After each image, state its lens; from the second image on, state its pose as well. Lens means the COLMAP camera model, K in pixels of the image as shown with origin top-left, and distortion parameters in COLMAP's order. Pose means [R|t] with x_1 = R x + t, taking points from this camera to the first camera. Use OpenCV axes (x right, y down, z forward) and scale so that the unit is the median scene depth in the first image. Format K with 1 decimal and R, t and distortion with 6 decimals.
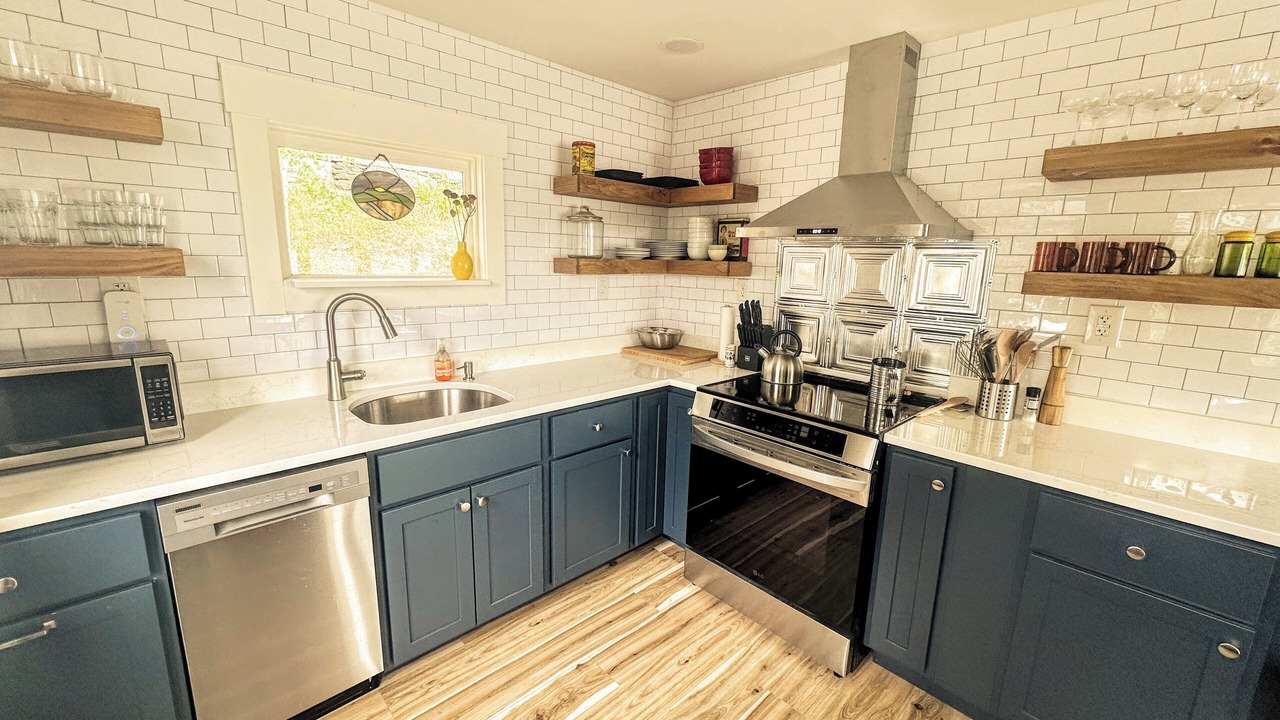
lens RADIAL K [[513.4, 0, 640.0], [0, 513.4, 360.0], [0, 0, 1]] dist [-0.001628, 0.000217]
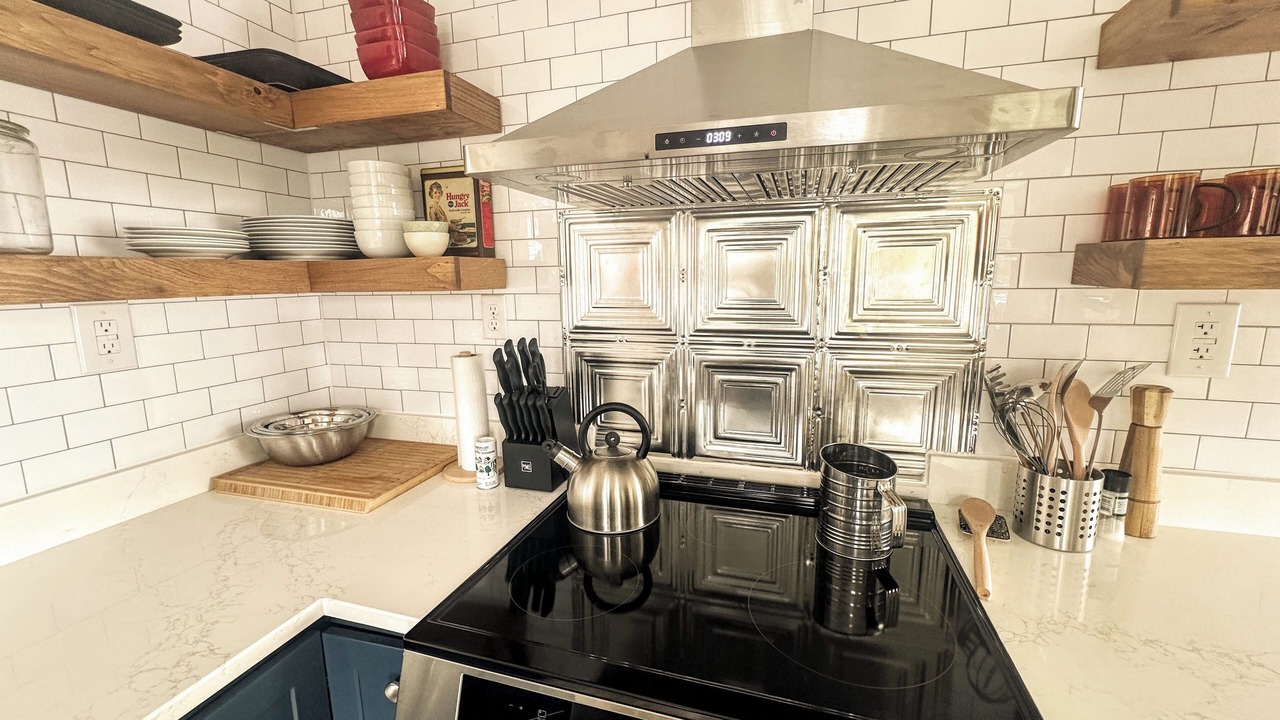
lens RADIAL K [[513.4, 0, 640.0], [0, 513.4, 360.0], [0, 0, 1]] dist [-0.001628, 0.000217]
pose [[0.873125, -0.116000, 0.473494, 0.093498], [0.130993, 0.991382, 0.001326, -0.085164], [-0.469568, 0.060866, 0.880796, 0.552173]]
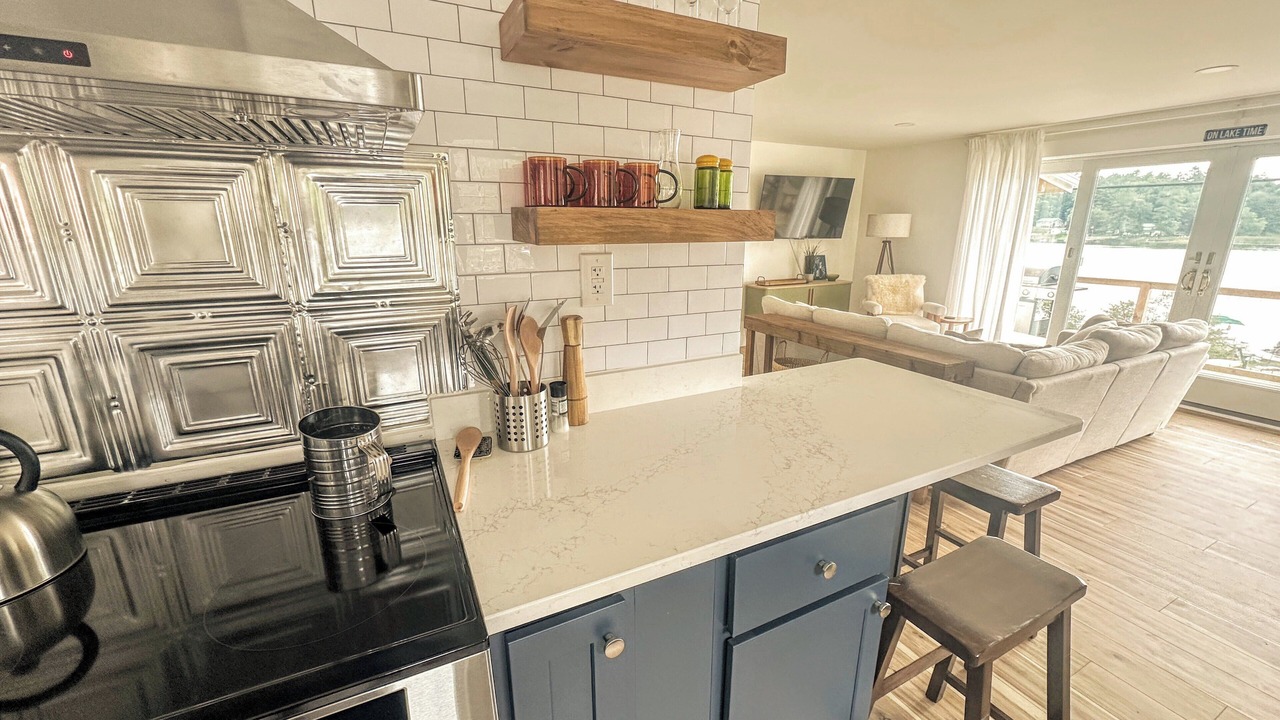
lens RADIAL K [[513.4, 0, 640.0], [0, 513.4, 360.0], [0, 0, 1]] dist [-0.001628, 0.000217]
pose [[0.290188, -0.272304, 0.917410, 0.132152], [0.196224, 0.955223, 0.221459, -0.075054], [-0.936636, 0.115754, 0.330627, 0.481386]]
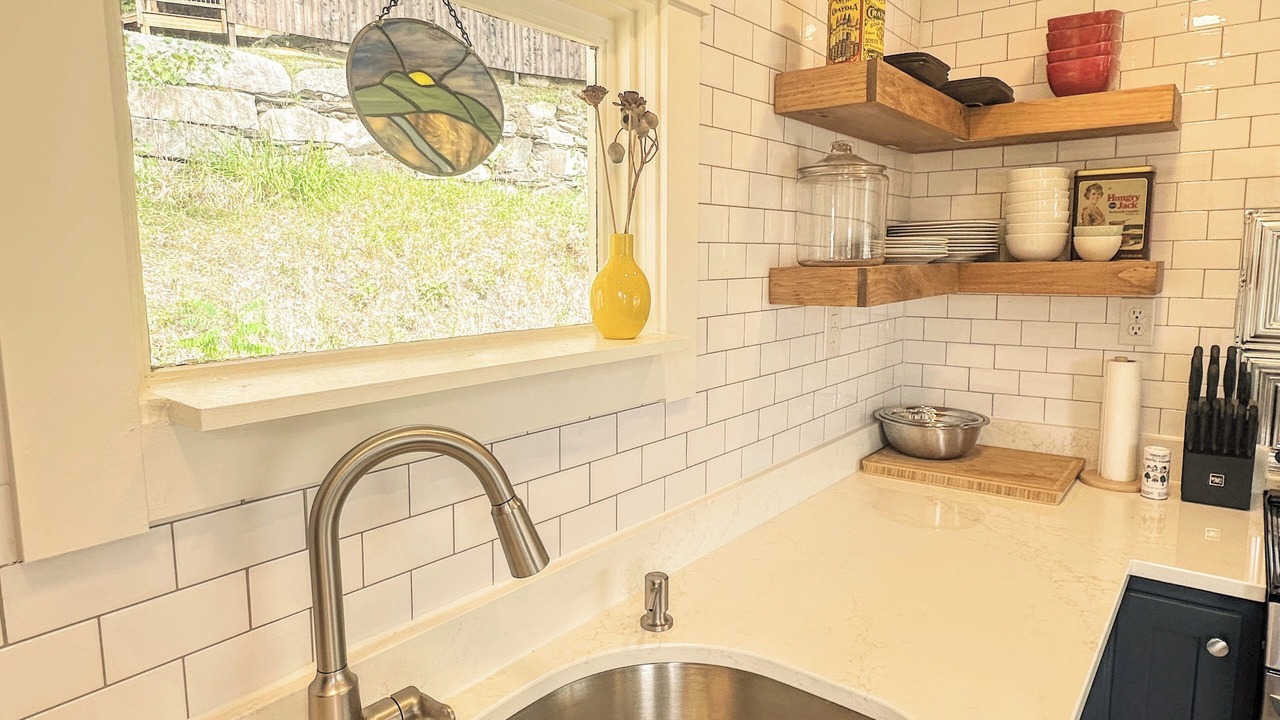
lens RADIAL K [[754.1, 0, 640.0], [0, 754.1, 360.0], [0, 0, 1]] dist [-0.006057, -0.001054]
pose [[0.990682, -0.052580, 0.125638, -0.354464], [0.060348, 0.996441, -0.058846, -0.097624], [-0.122097, 0.065880, 0.990329, 0.426357]]
